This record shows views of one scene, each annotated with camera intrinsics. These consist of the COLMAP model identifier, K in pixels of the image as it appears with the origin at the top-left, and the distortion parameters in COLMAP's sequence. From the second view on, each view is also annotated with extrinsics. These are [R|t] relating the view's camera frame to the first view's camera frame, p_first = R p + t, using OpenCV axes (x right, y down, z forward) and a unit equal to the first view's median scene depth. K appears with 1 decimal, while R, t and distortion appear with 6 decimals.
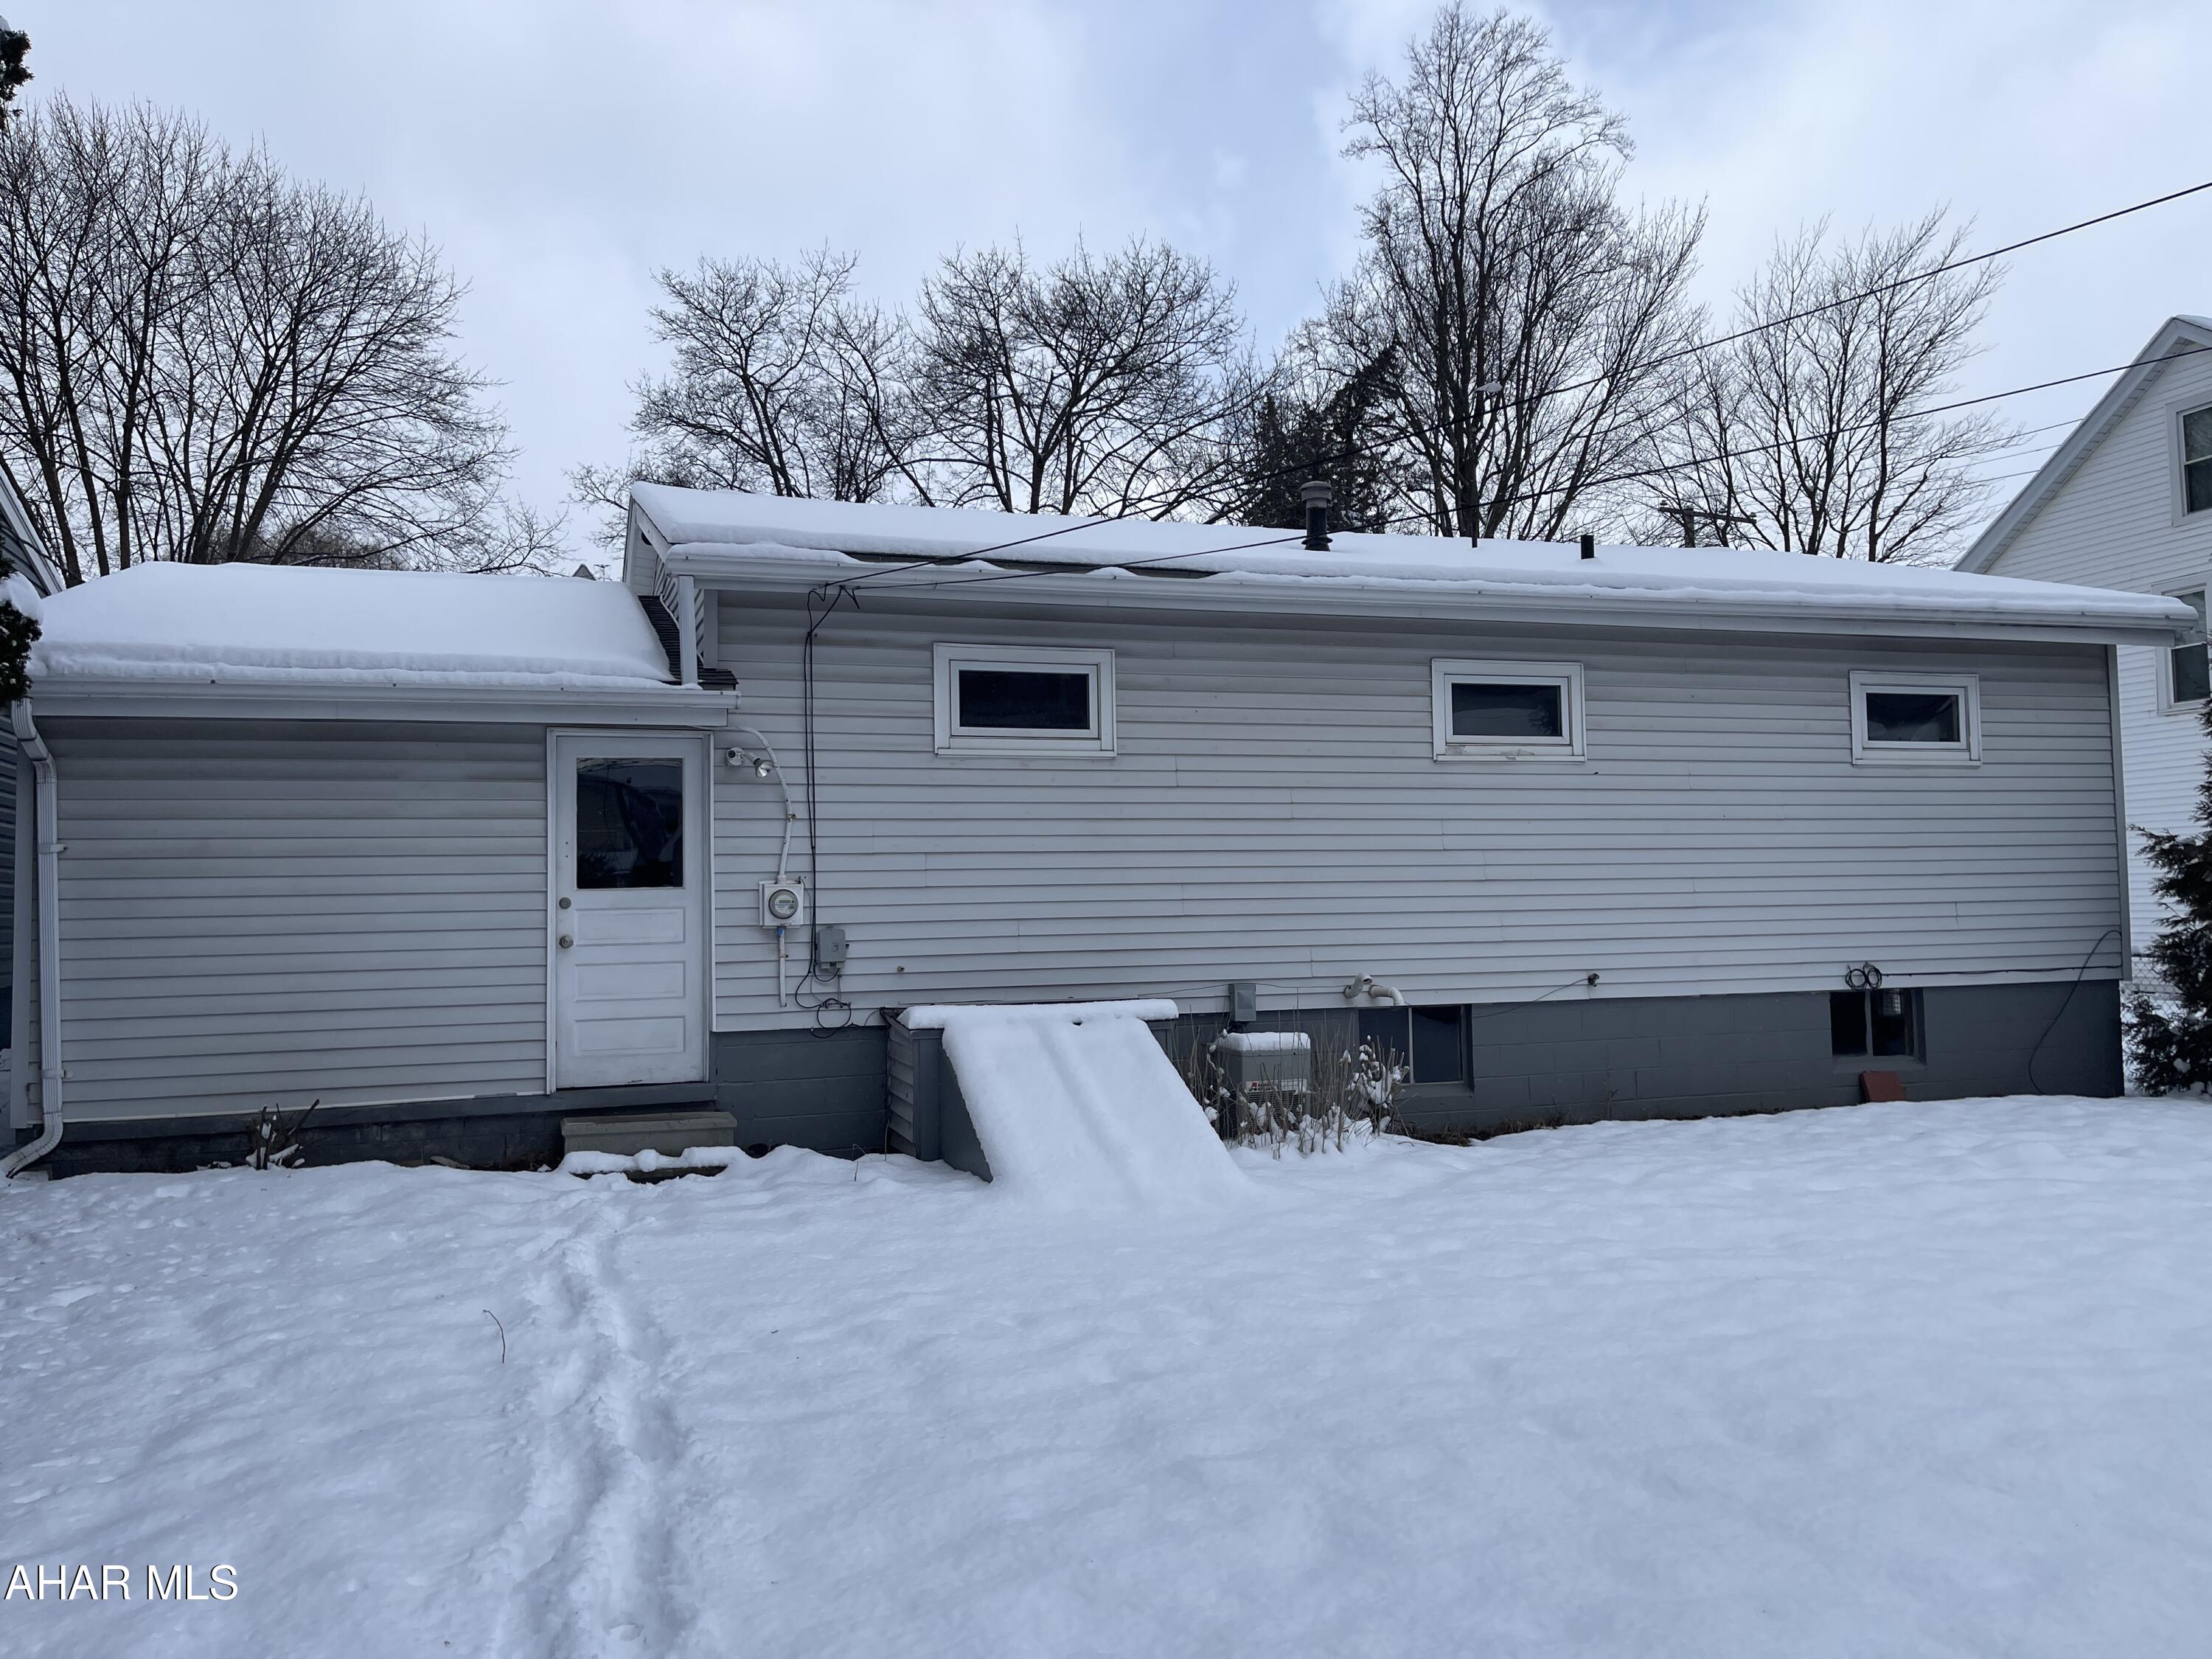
lens RADIAL K [[1610.7, 0, 1105.2], [0, 1610.7, 812.7], [0, 0, 1]] dist [0.006398, 0.000163]
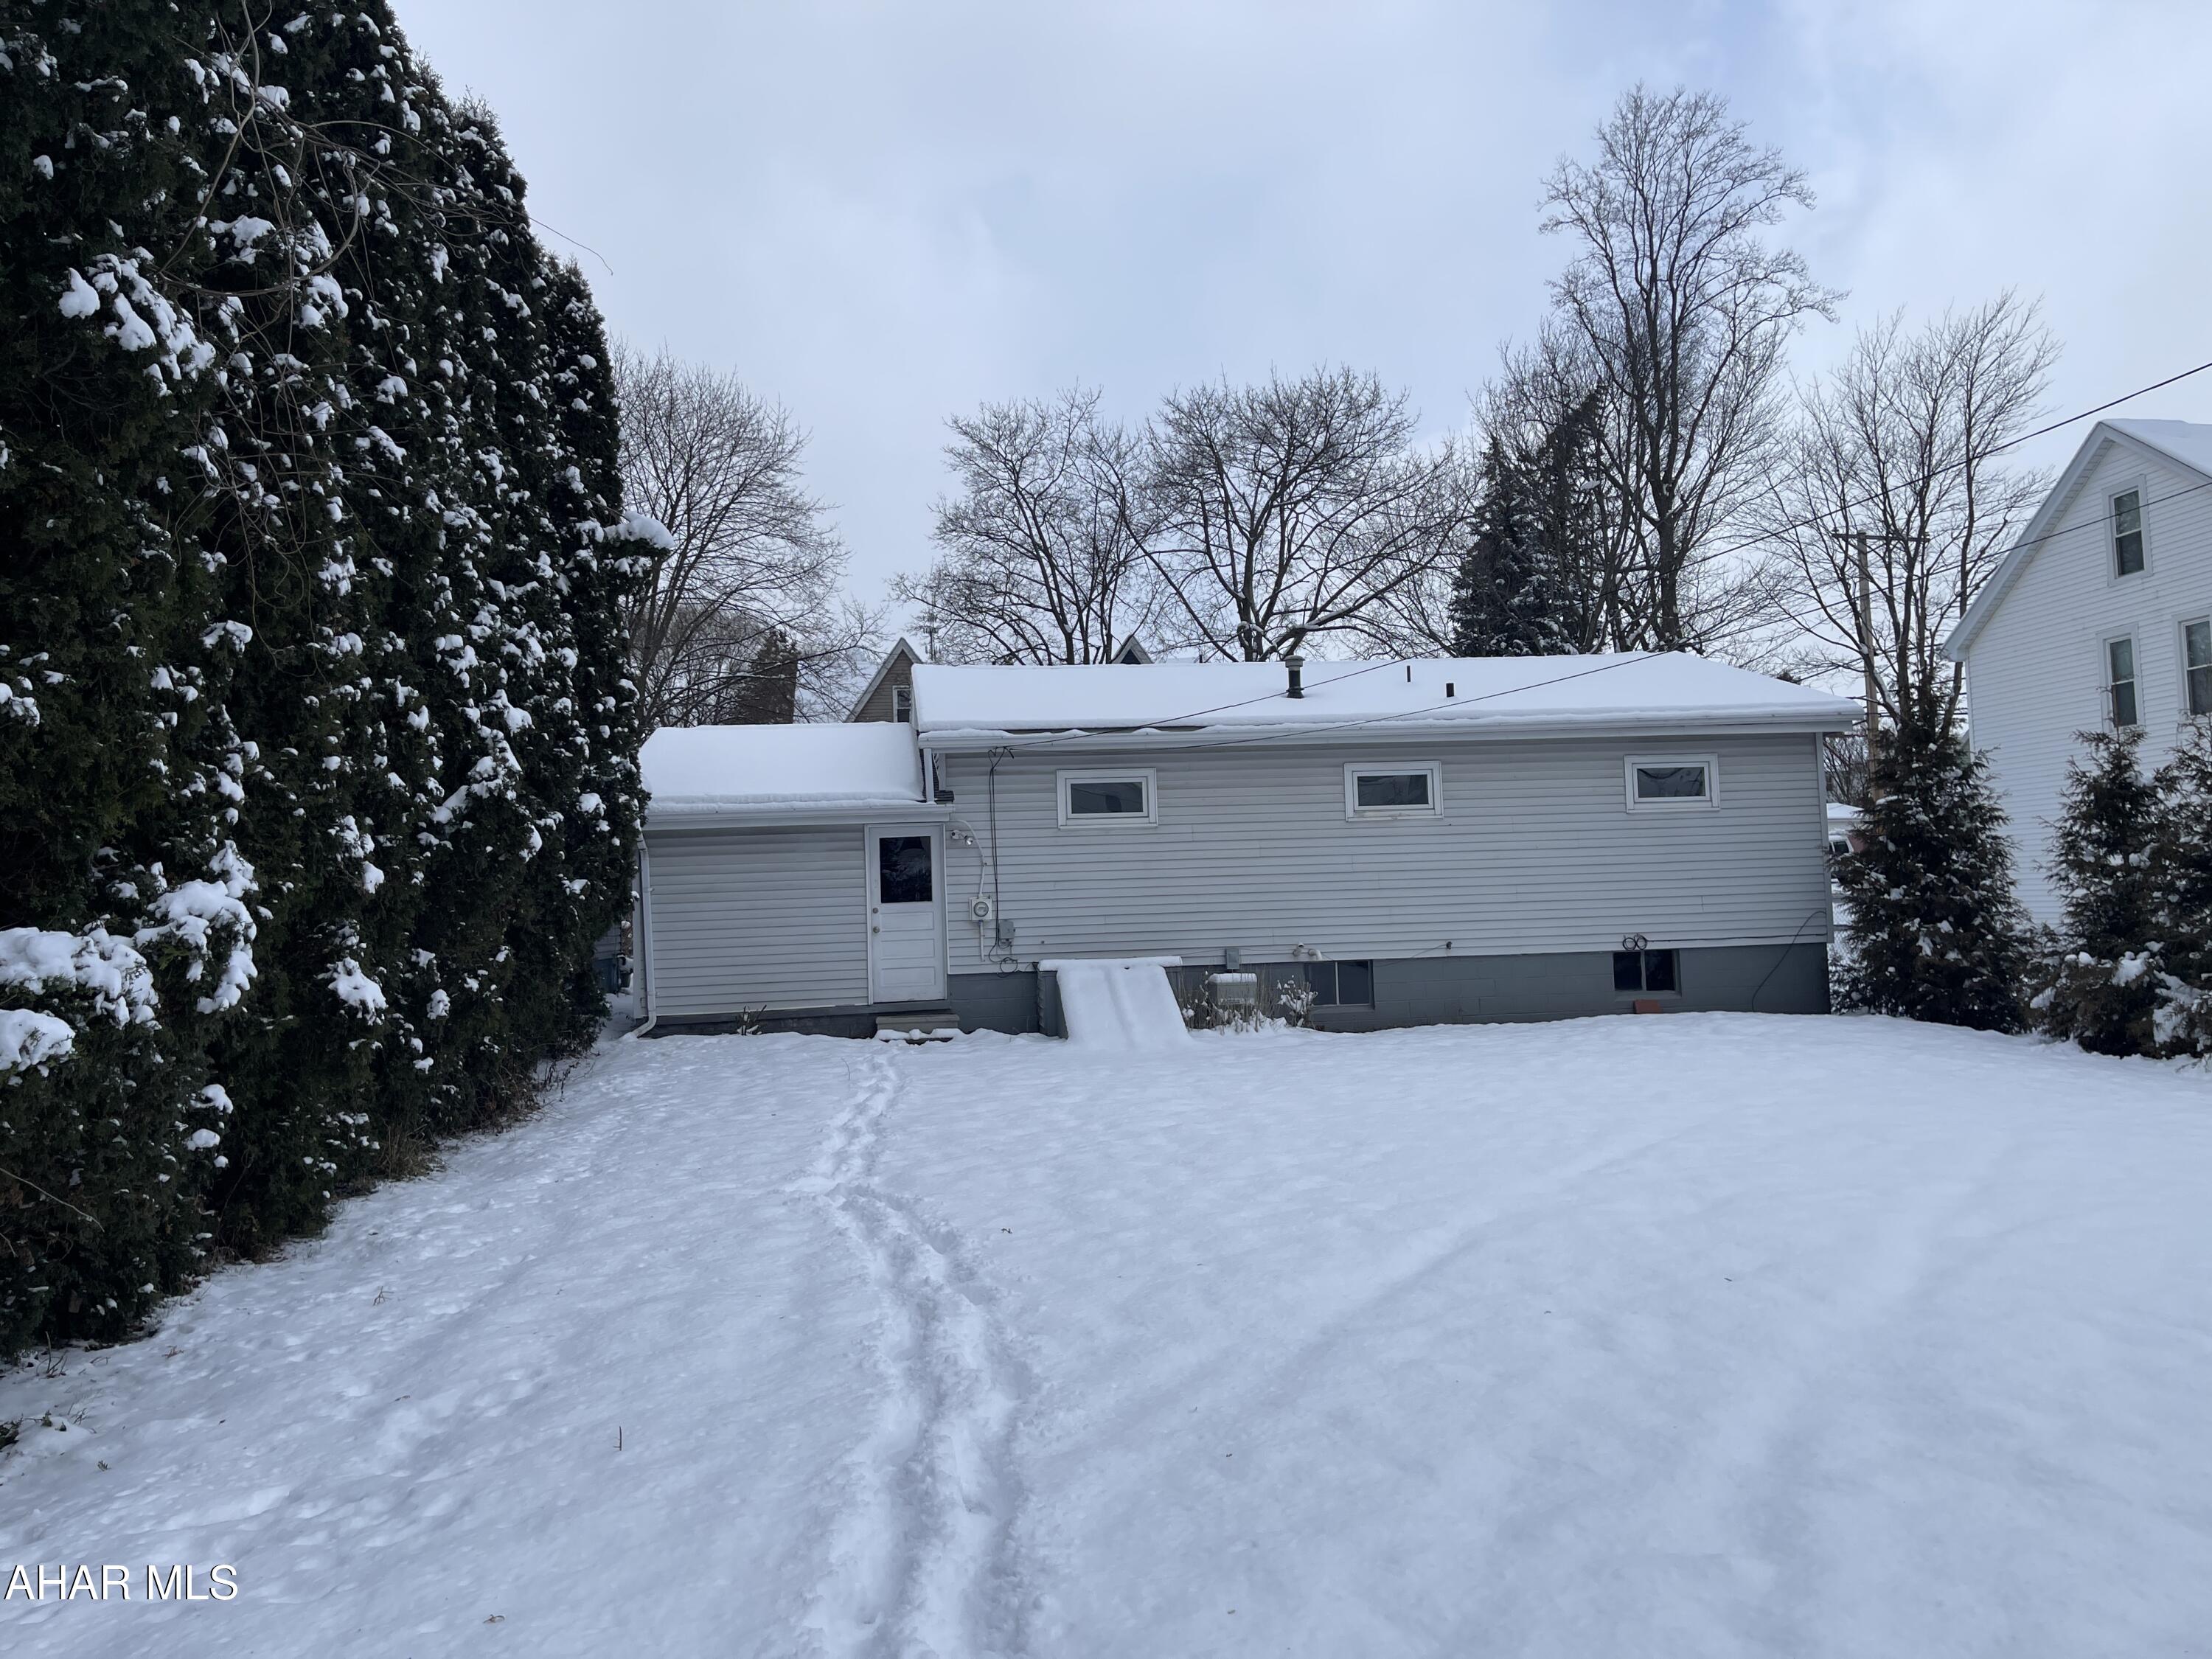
lens RADIAL K [[1610.7, 0, 1105.2], [0, 1610.7, 812.7], [0, 0, 1]] dist [0.006398, 0.000163]
pose [[0.979784, -0.027508, -0.198157, 0.310842], [0.027990, 0.999608, -0.000369, -0.050977], [0.198090, -0.005185, 0.980170, -0.815065]]
